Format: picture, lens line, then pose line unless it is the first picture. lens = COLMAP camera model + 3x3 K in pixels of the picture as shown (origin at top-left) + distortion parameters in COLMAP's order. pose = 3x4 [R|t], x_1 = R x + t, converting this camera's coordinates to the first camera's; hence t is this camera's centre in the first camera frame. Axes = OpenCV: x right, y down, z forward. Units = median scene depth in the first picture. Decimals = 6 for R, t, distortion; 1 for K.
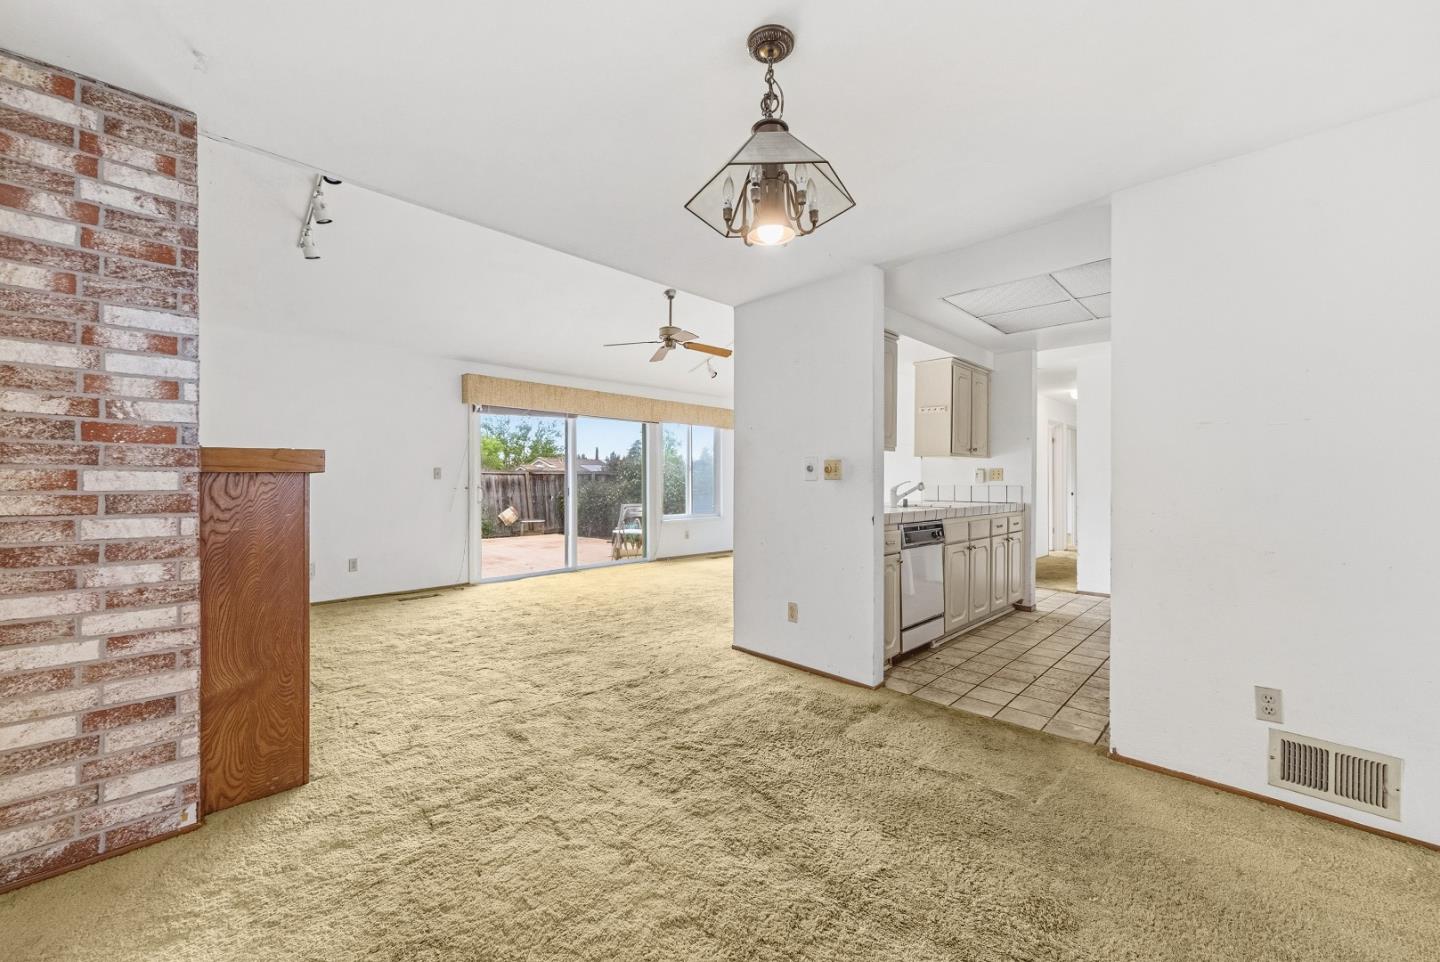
lens RADIAL K [[599.2, 0, 712.3], [0, 599.2, 478.1], [0, 0, 1]] dist [0.001001, 0.001157]
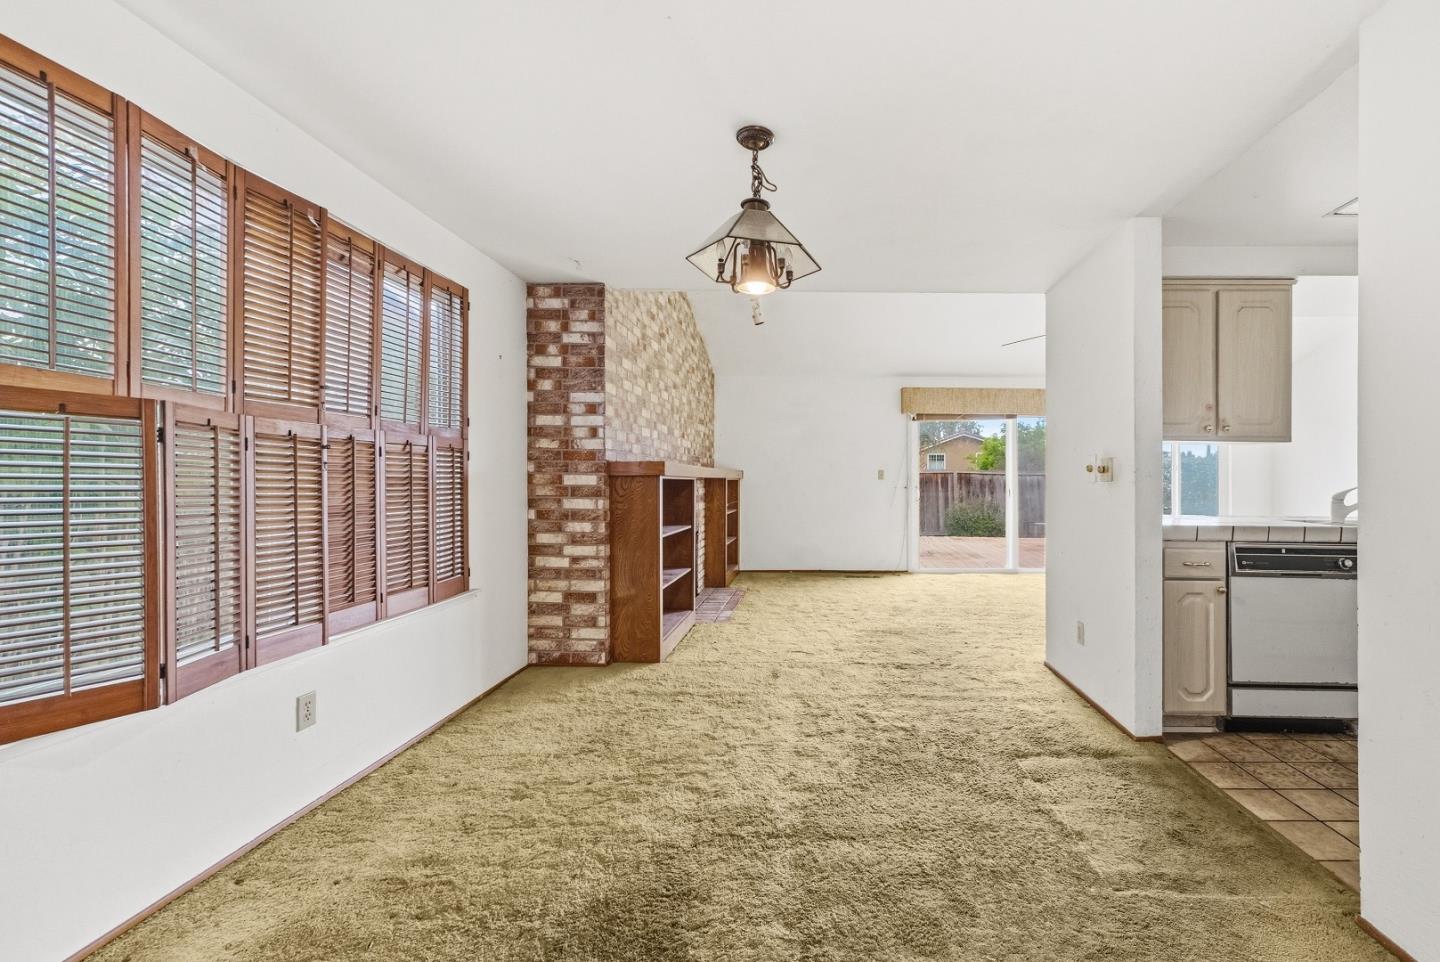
lens RADIAL K [[599.2, 0, 768.4], [0, 599.2, 481.3], [0, 0, 1]] dist [0.001001, 0.001157]
pose [[0.665417, 0.004391, -0.746459, 0.860724], [-0.001756, 0.999989, 0.004318, -0.000128], [0.746470, -0.001563, 0.665418, 0.140954]]
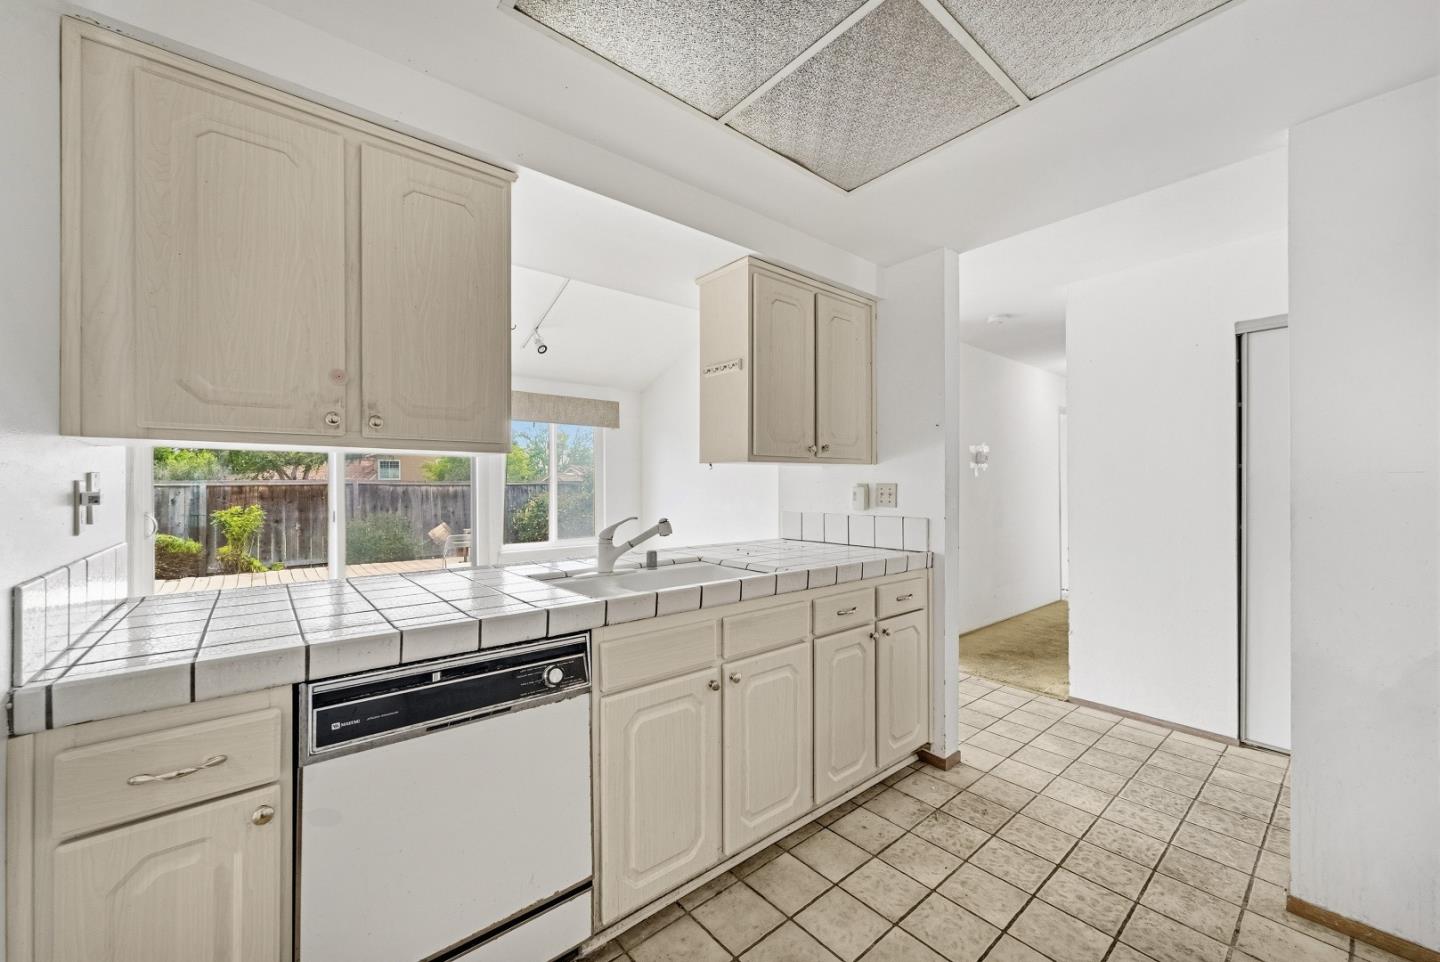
lens RADIAL K [[561.8, 0, 753.1], [0, 561.8, 480.7], [0, 0, 1]] dist [-0.000373, 0.001165]
pose [[0.996975, -0.007792, -0.077330, 1.011654], [0.007586, 0.999967, -0.002960, -0.046914], [0.077351, 0.002364, 0.997001, 1.278883]]
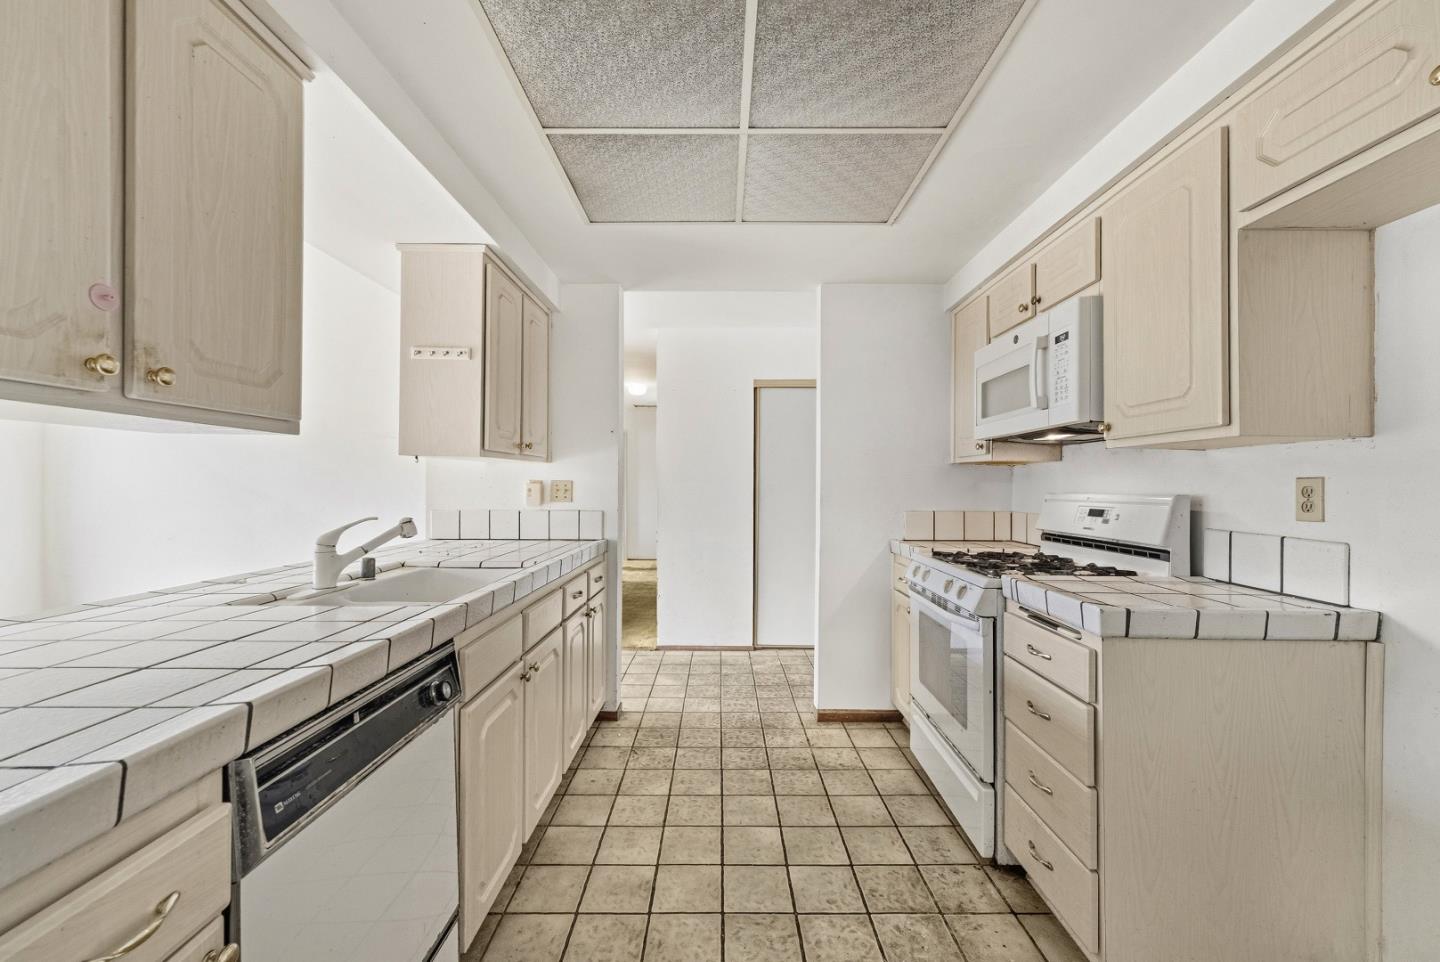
lens RADIAL K [[561.8, 0, 725.2], [0, 561.8, 480.2], [0, 0, 1]] dist [-0.000373, 0.001165]
pose [[0.709485, 0.001977, 0.704718, 0.521472], [-0.001897, 0.999998, -0.000895, -0.042555], [-0.704718, -0.000702, 0.709487, 1.293343]]
